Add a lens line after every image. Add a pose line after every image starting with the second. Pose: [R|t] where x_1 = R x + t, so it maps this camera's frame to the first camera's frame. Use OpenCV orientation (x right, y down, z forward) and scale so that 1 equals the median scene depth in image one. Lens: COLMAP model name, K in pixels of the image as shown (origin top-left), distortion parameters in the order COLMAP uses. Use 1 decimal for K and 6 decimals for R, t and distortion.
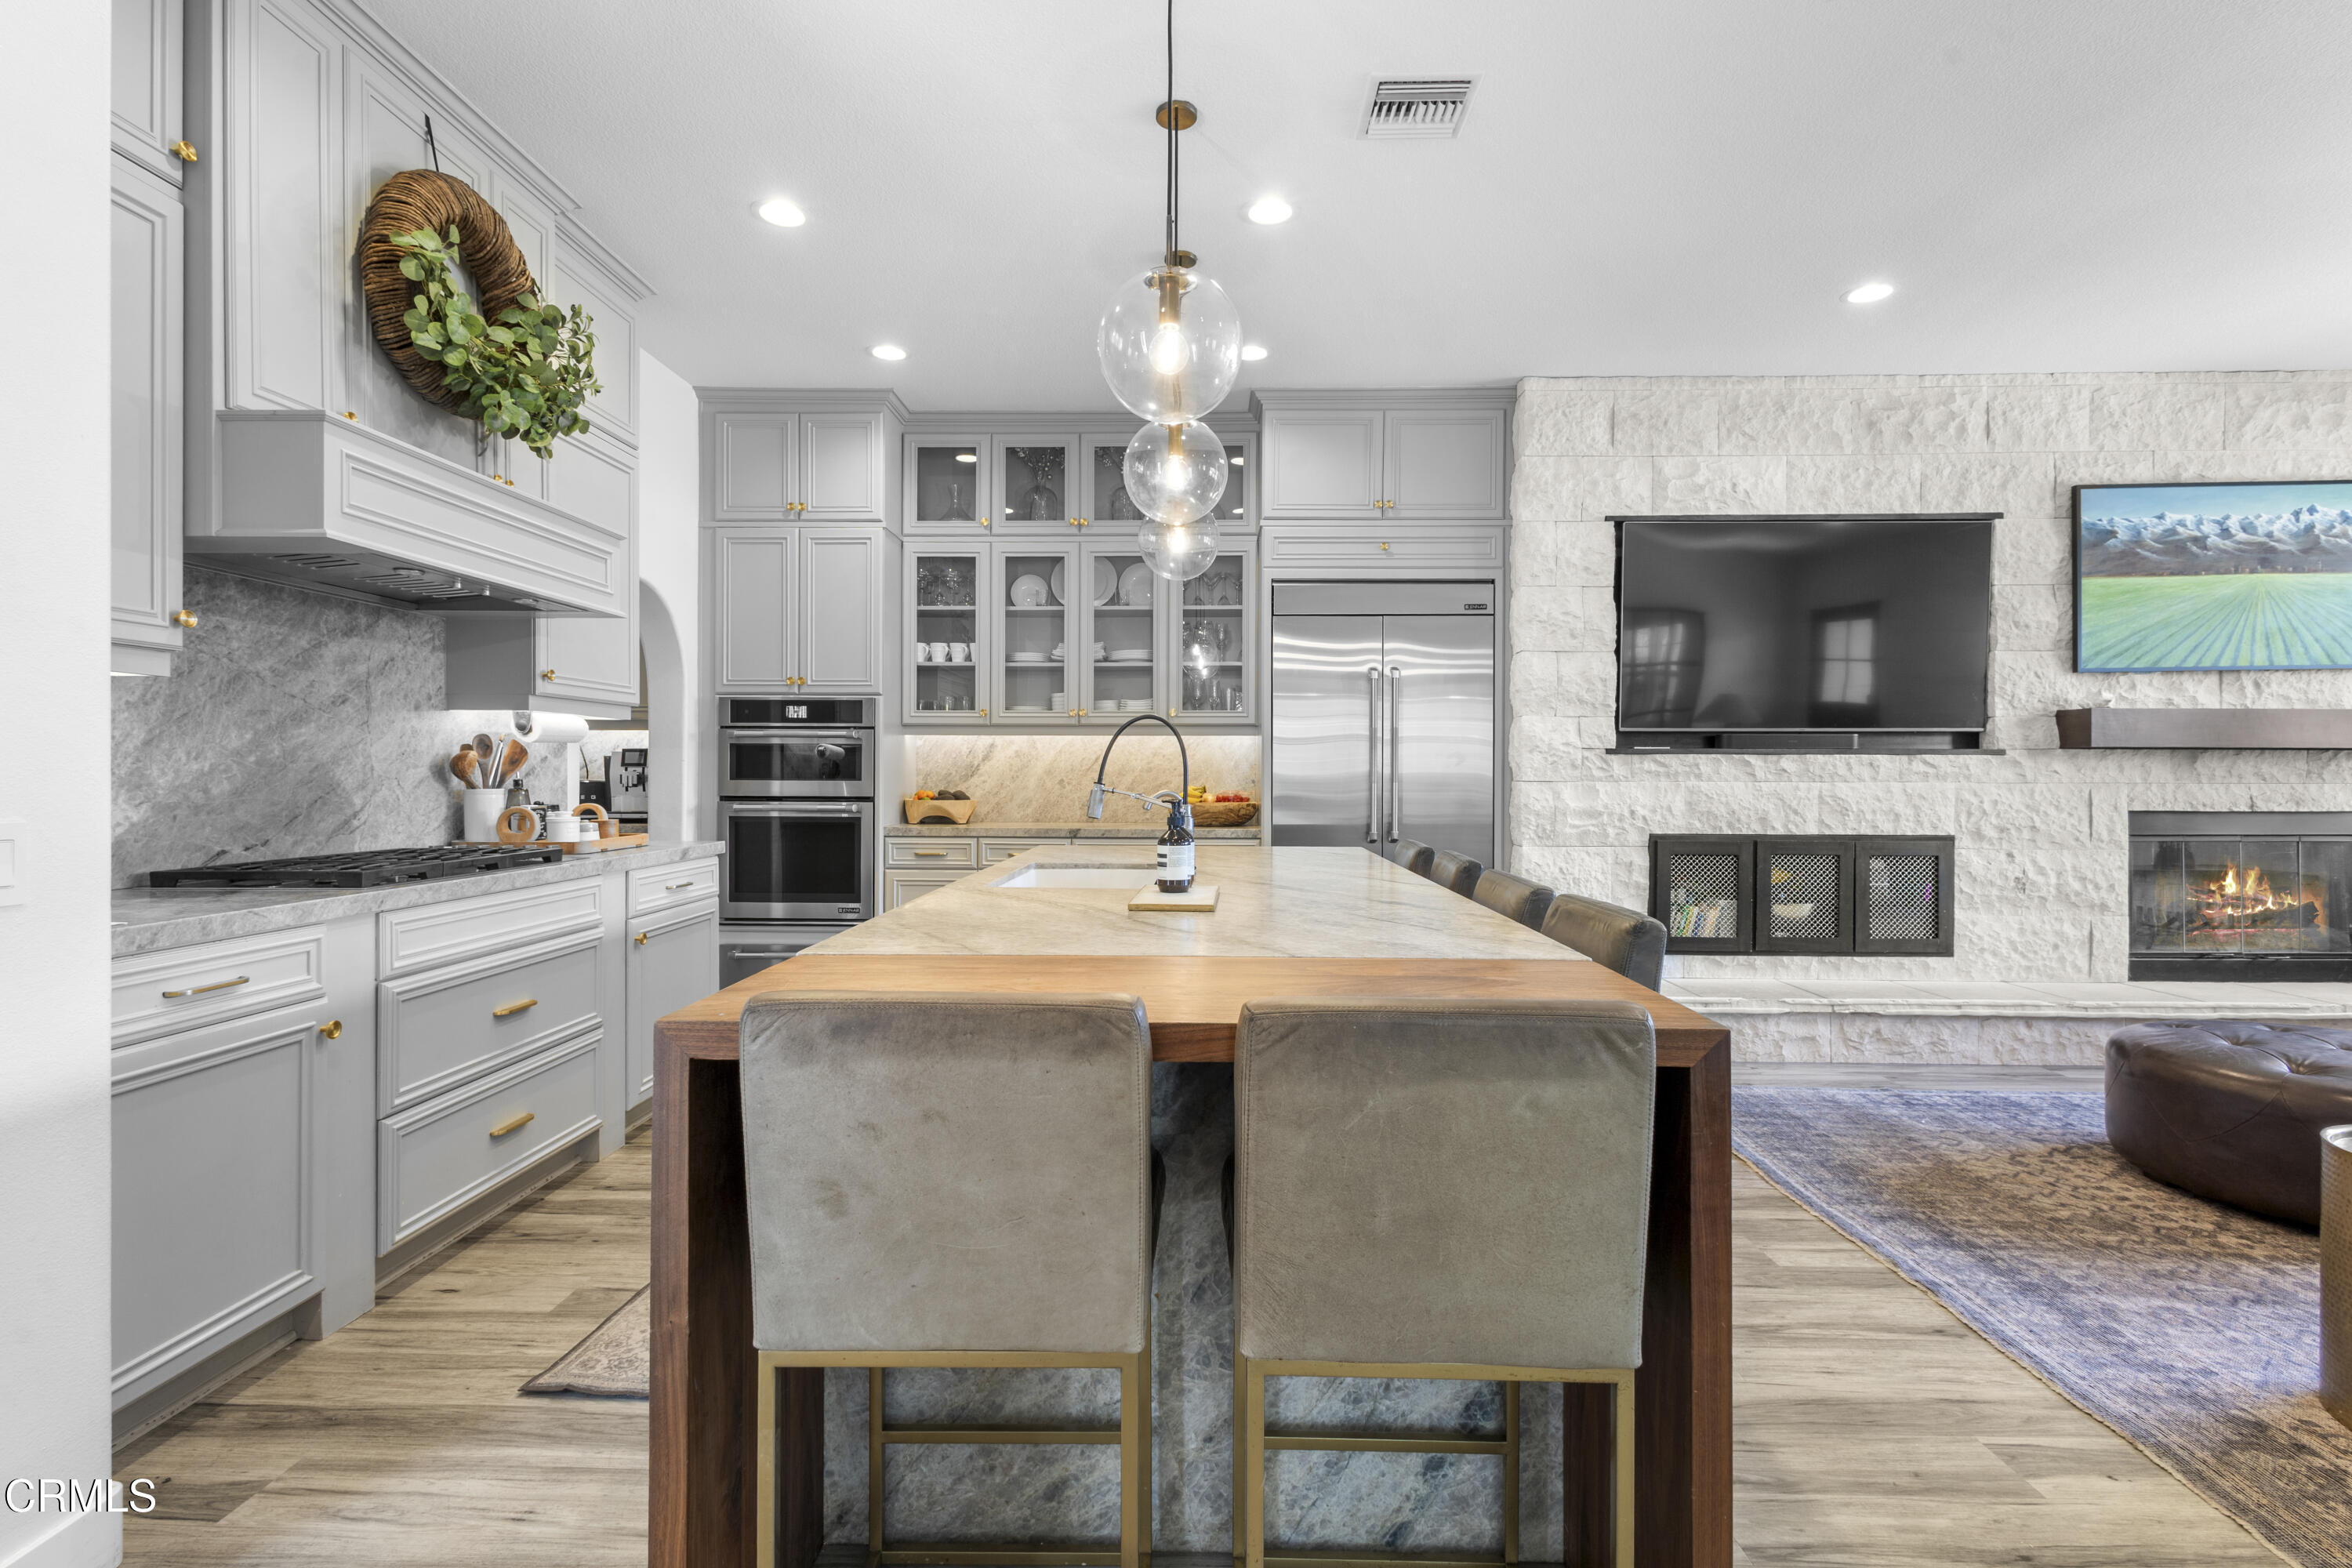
lens RADIAL K [[1091.7, 0, 1176.0], [0, 1091.7, 784.0], [0, 0, 1]] dist [0.002386, 0.000746]
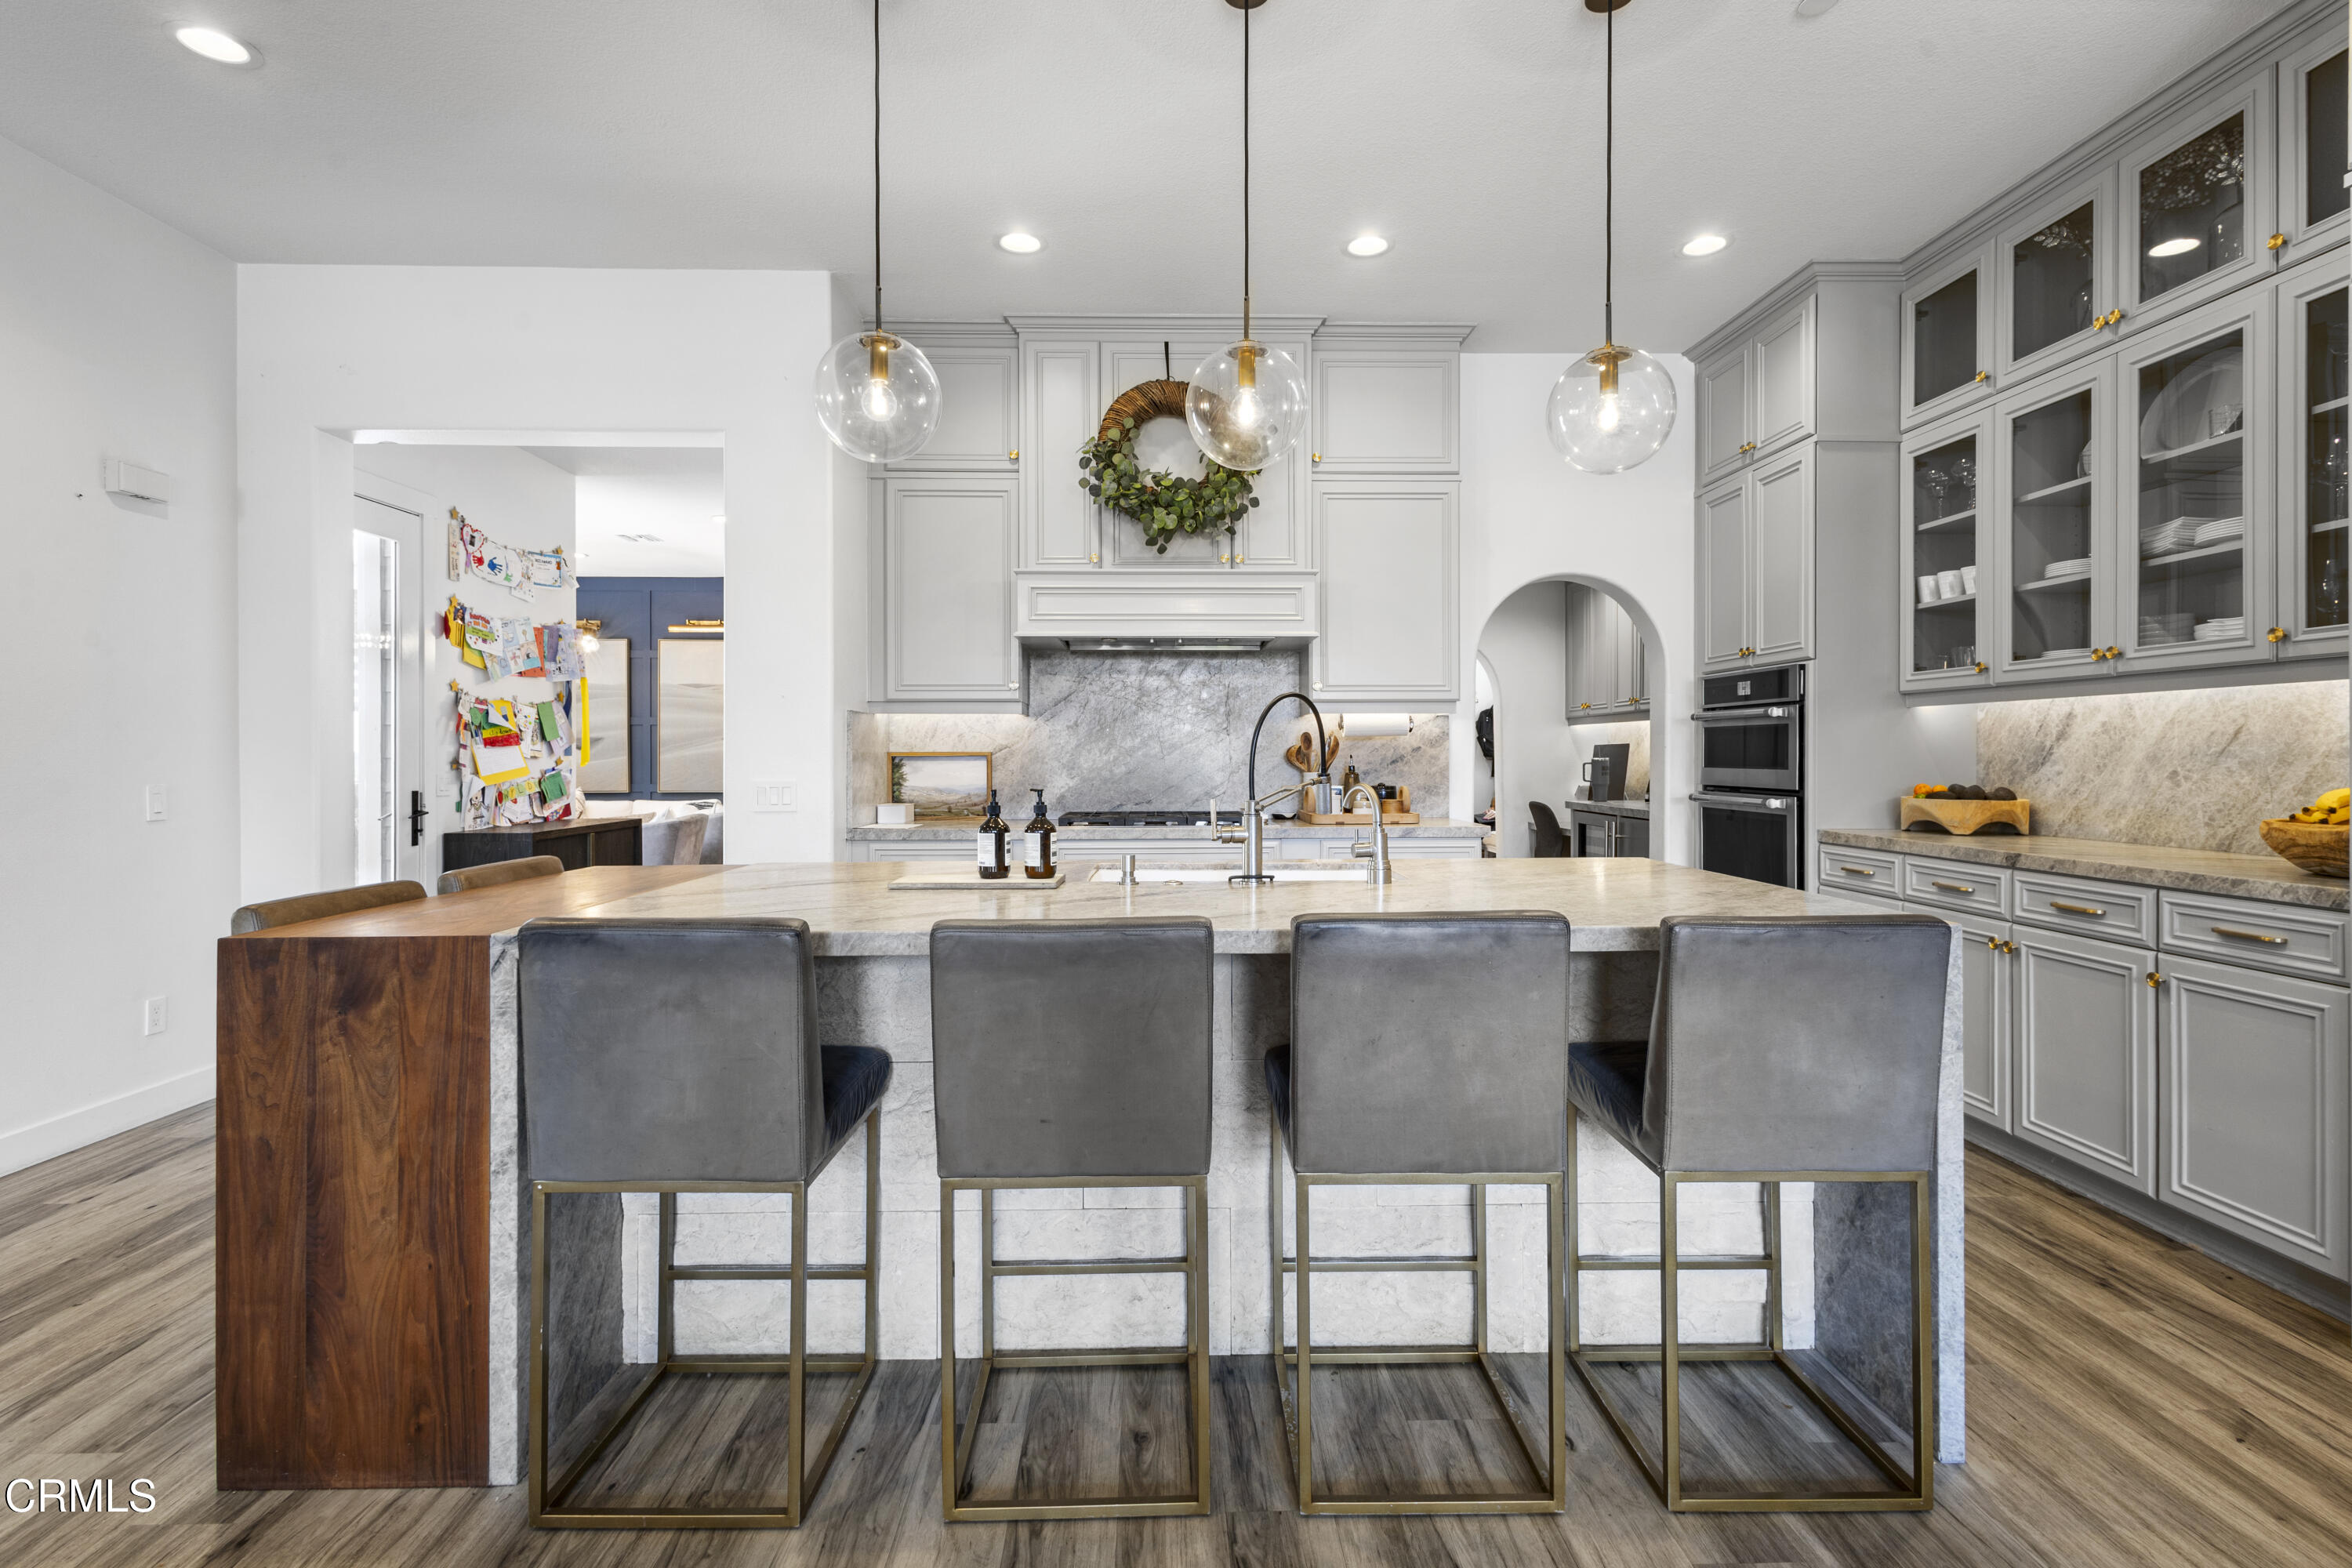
lens RADIAL K [[1091.7, 0, 1176.0], [0, 1091.7, 784.0], [0, 0, 1]] dist [0.002386, 0.000746]
pose [[0.047442, 0.023505, -0.998597, 0.459965], [-0.007286, 0.999705, 0.023185, -0.007232], [0.998847, 0.006176, 0.047599, 0.484075]]
